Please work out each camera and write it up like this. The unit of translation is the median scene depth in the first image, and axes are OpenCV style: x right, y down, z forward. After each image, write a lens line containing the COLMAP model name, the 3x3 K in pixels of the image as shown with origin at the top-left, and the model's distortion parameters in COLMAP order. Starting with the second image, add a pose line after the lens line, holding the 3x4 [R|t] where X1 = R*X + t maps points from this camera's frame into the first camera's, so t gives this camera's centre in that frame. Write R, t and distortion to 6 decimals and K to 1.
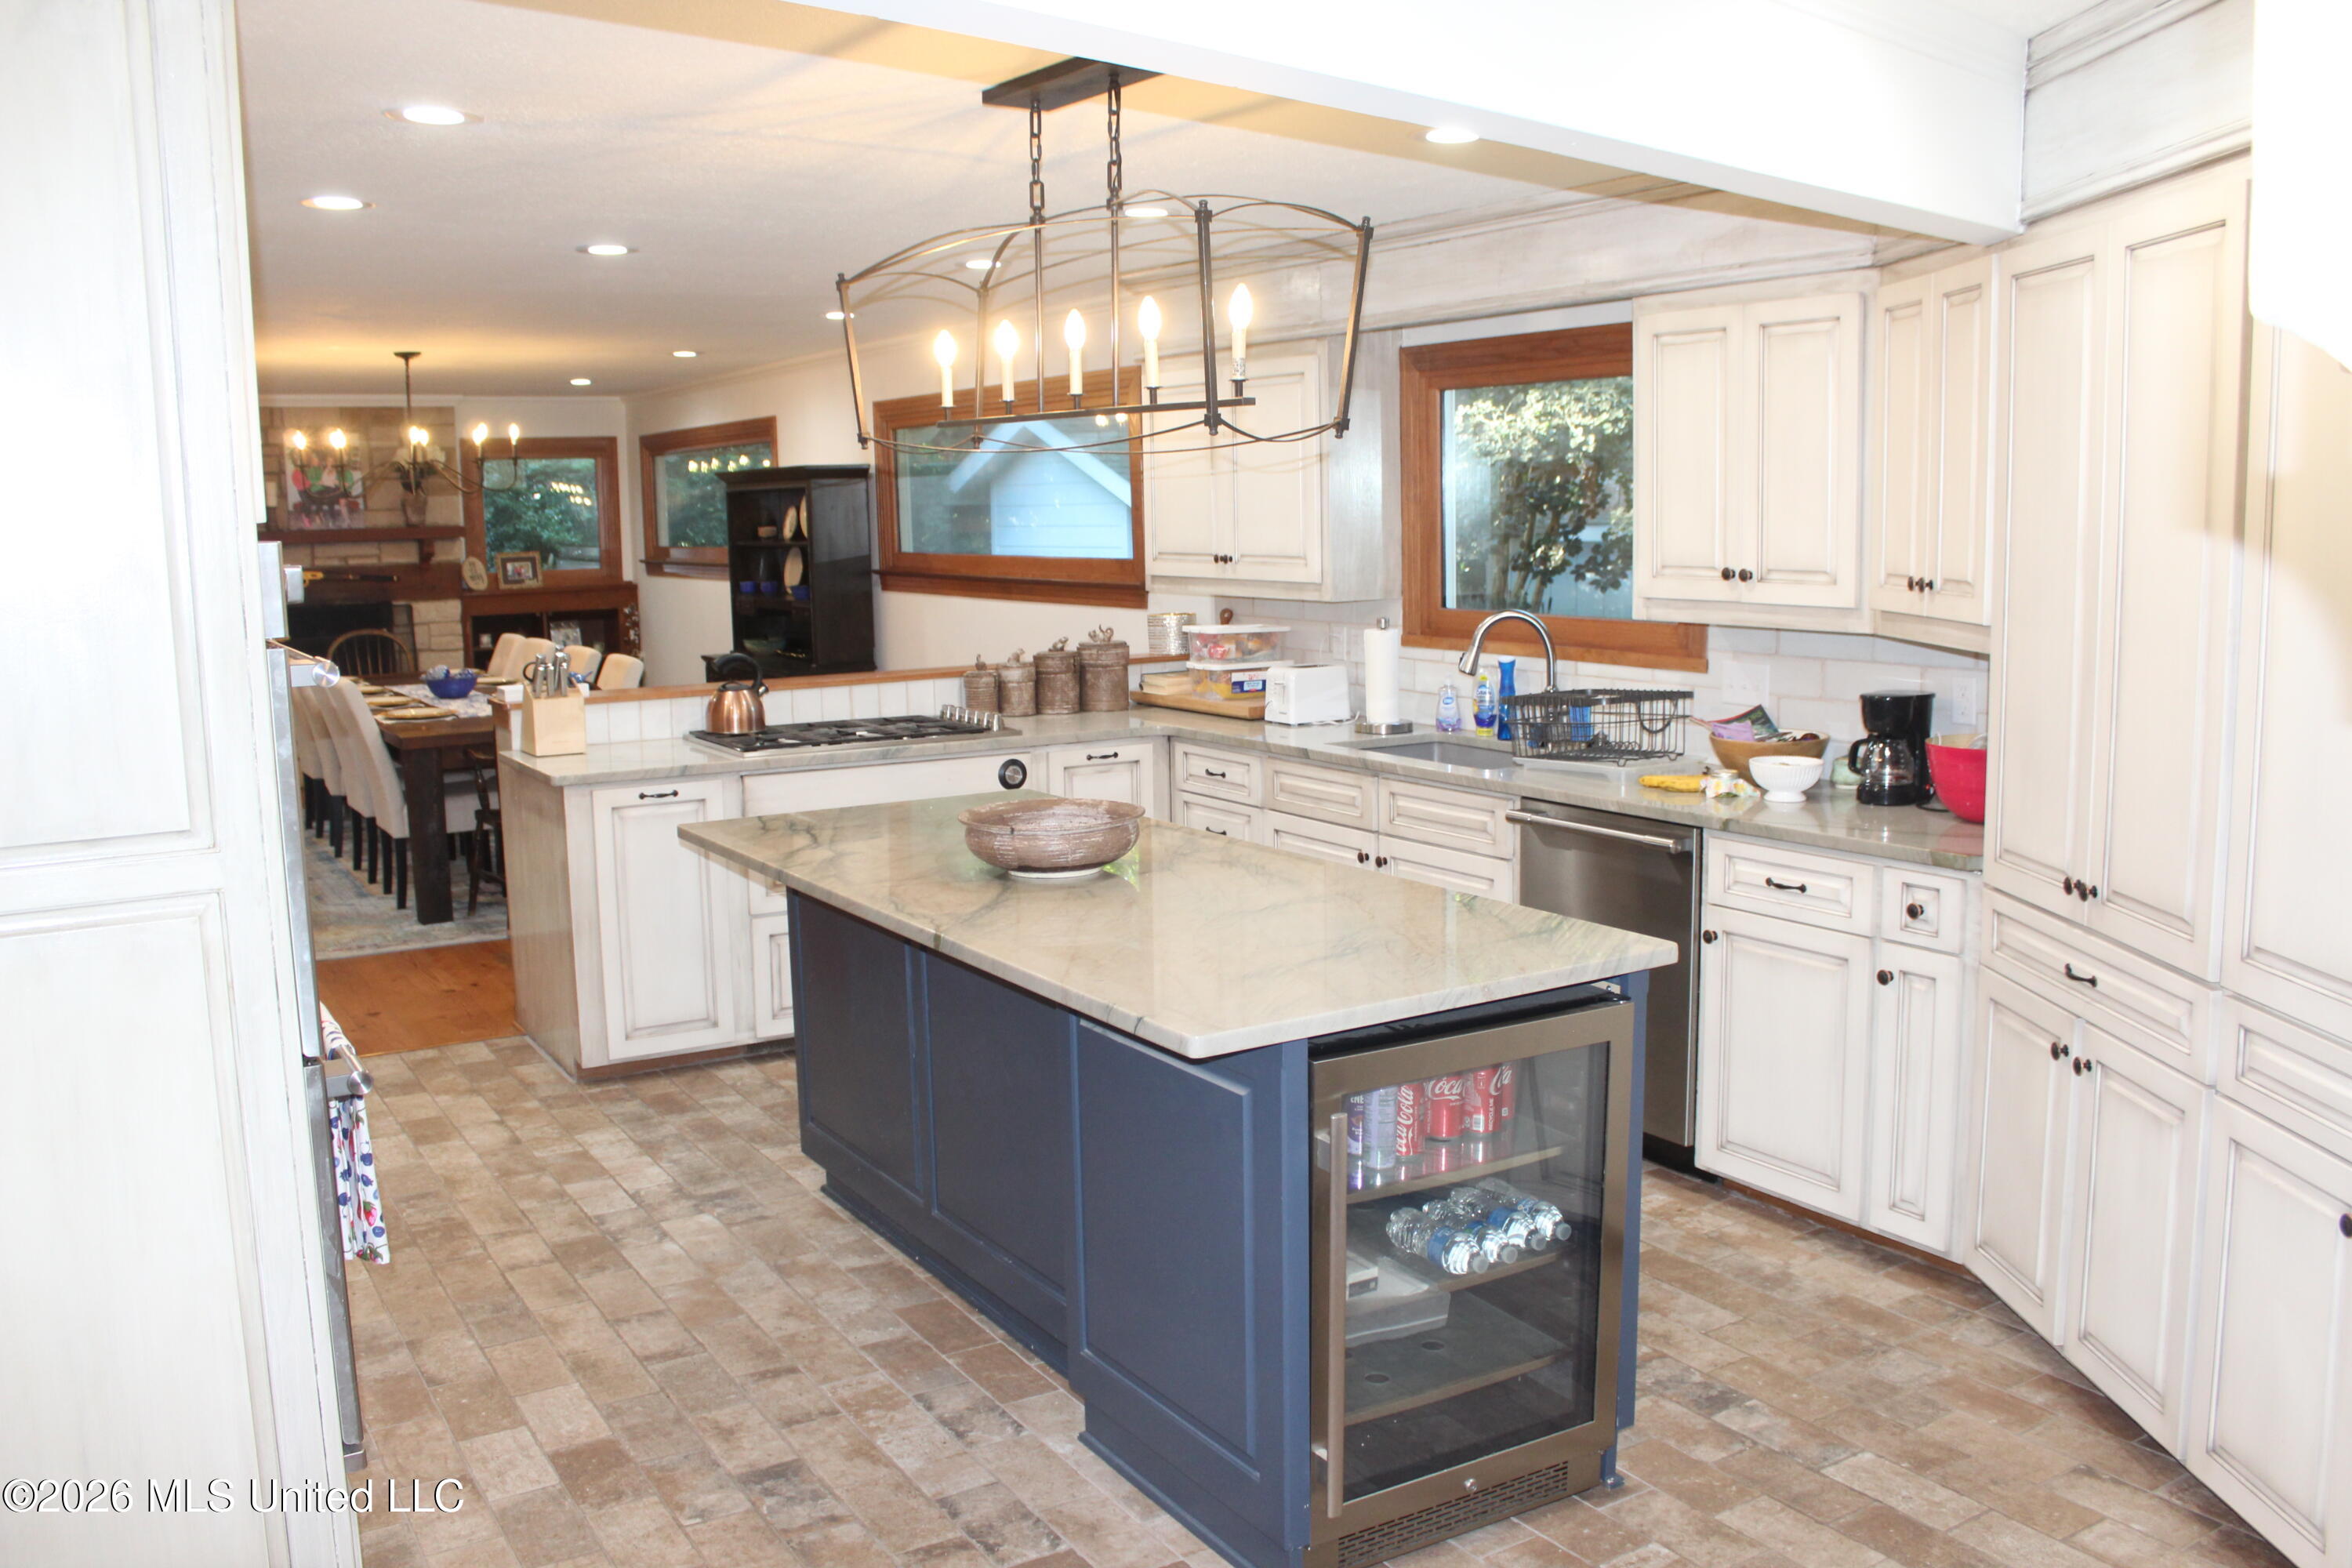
lens RADIAL K [[1967.9, 0, 1187.9], [0, 1967.9, 795.8], [0, 0, 1]] dist [-0.166472, 0.151913]
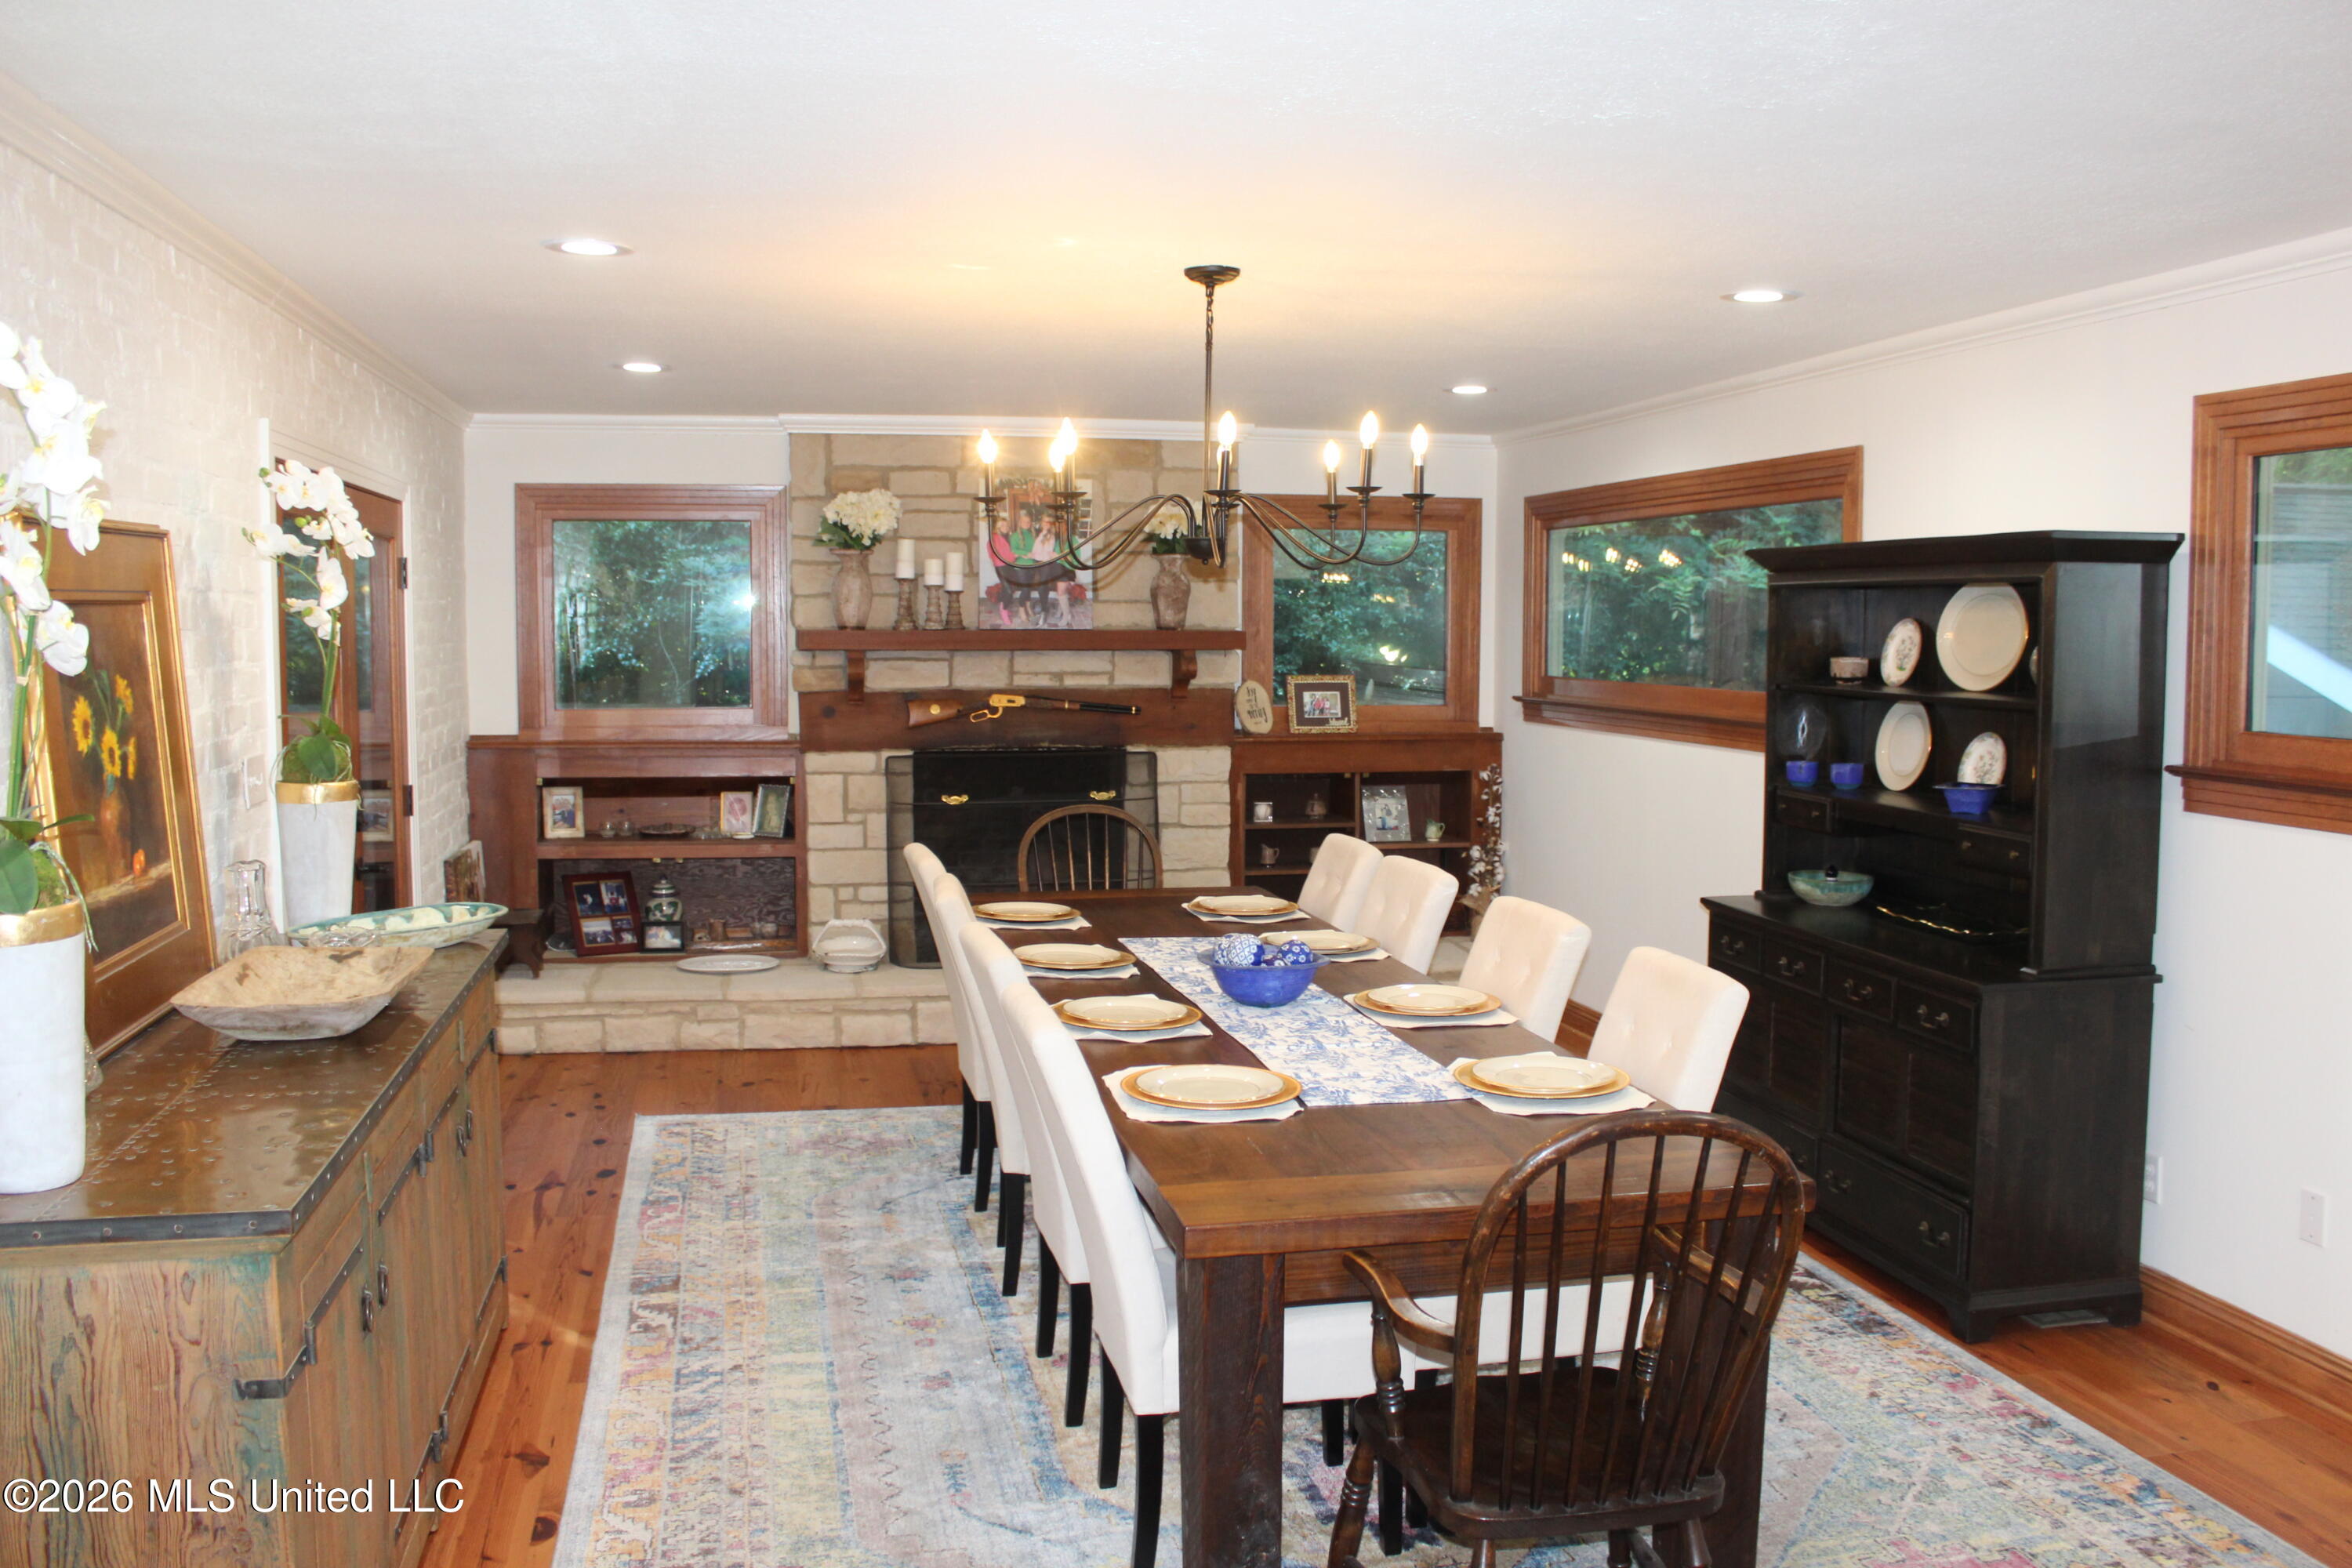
lens RADIAL K [[1967.9, 0, 1187.9], [0, 1967.9, 795.8], [0, 0, 1]] dist [-0.166472, 0.151913]
pose [[0.940498, 0.049325, -0.336199, -0.179669], [-0.068595, 0.996598, -0.045676, -0.057649], [0.332803, 0.066020, 0.940683, 0.403913]]
